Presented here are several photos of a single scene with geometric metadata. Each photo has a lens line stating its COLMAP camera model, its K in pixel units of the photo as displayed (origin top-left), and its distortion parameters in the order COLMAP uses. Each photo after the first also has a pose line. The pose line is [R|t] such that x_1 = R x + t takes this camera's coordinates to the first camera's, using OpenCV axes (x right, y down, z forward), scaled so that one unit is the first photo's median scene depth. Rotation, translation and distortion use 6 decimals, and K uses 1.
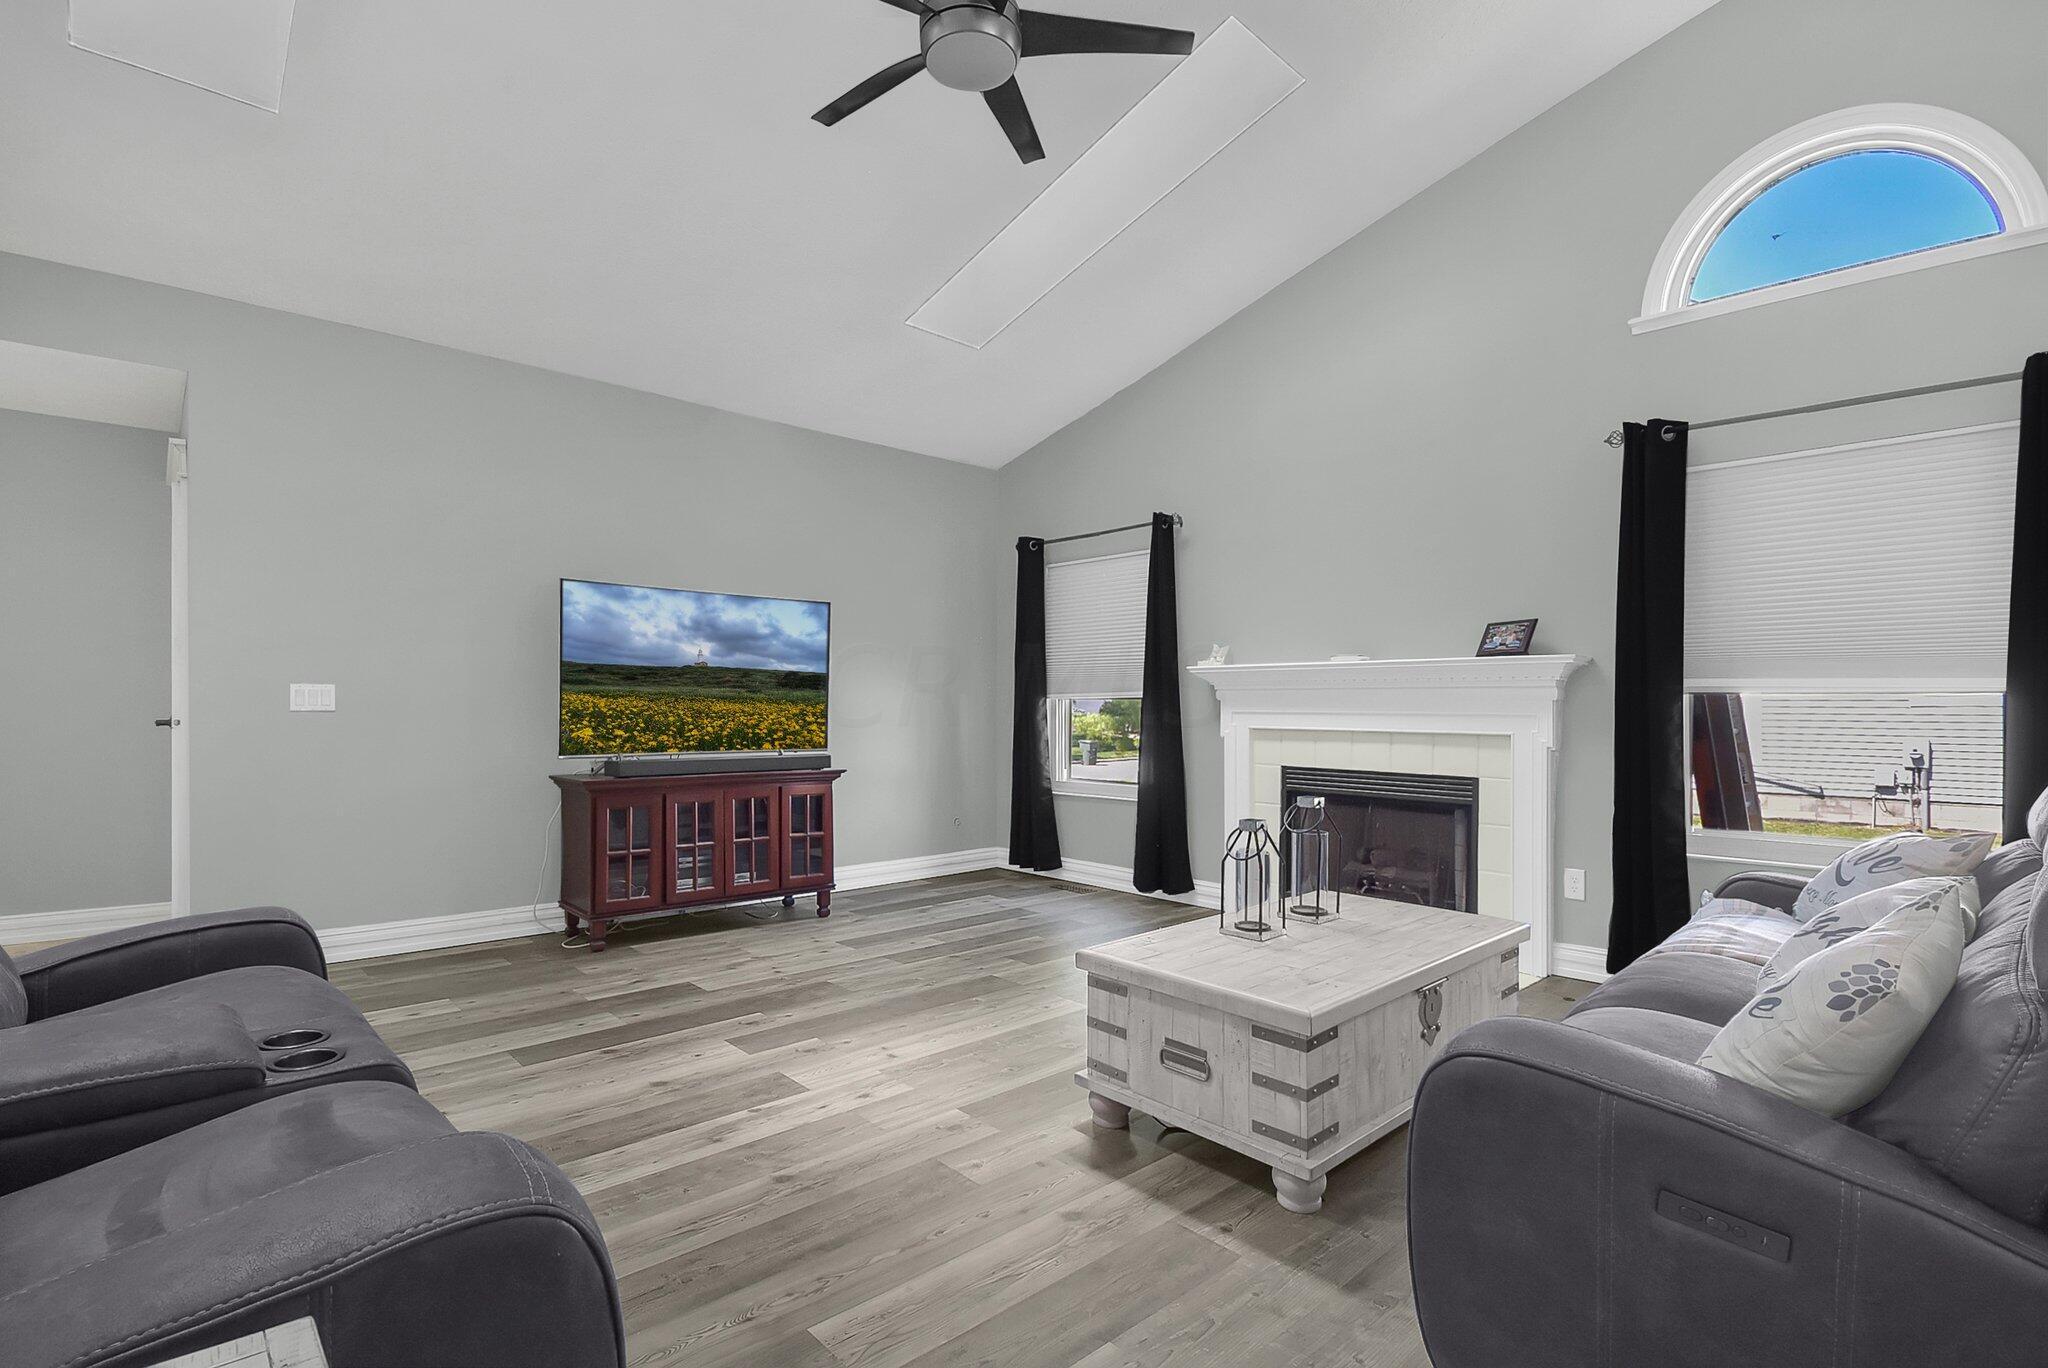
lens RADIAL K [[1000.7, 0, 993.6], [0, 1000.7, 696.9], [0, 0, 1]] dist [0.037429, -0.046042]
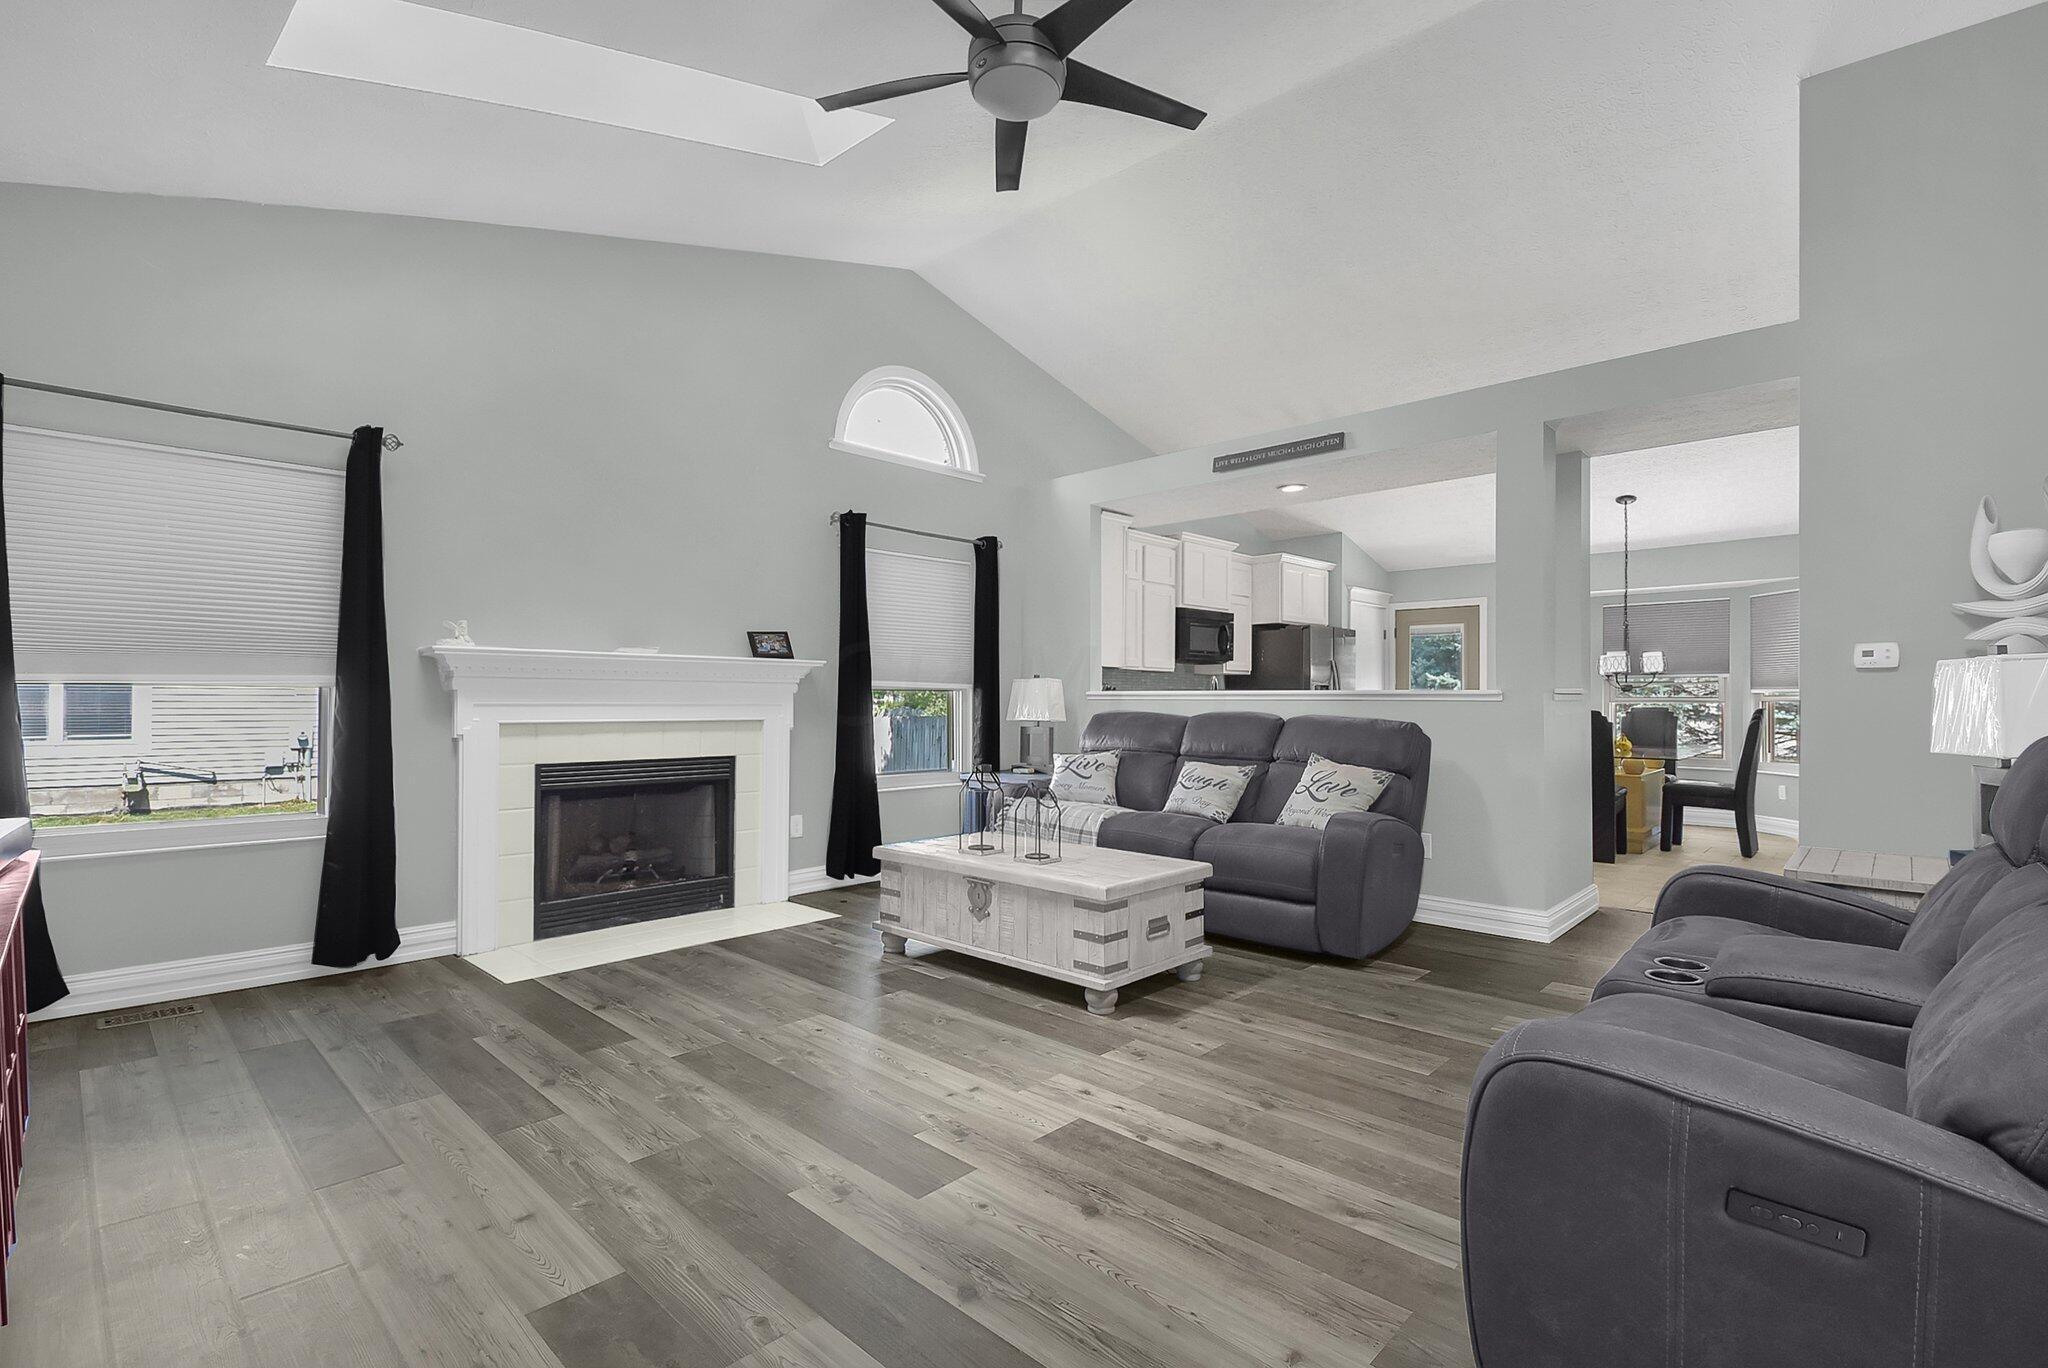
lens RADIAL K [[1000.7, 0, 993.6], [0, 1000.7, 696.9], [0, 0, 1]] dist [0.037429, -0.046042]
pose [[-0.123404, -0.000758, 0.992356, -0.791444], [-0.013331, 0.999911, -0.000894, 0.005688], [-0.992267, -0.013340, -0.123403, 0.872514]]
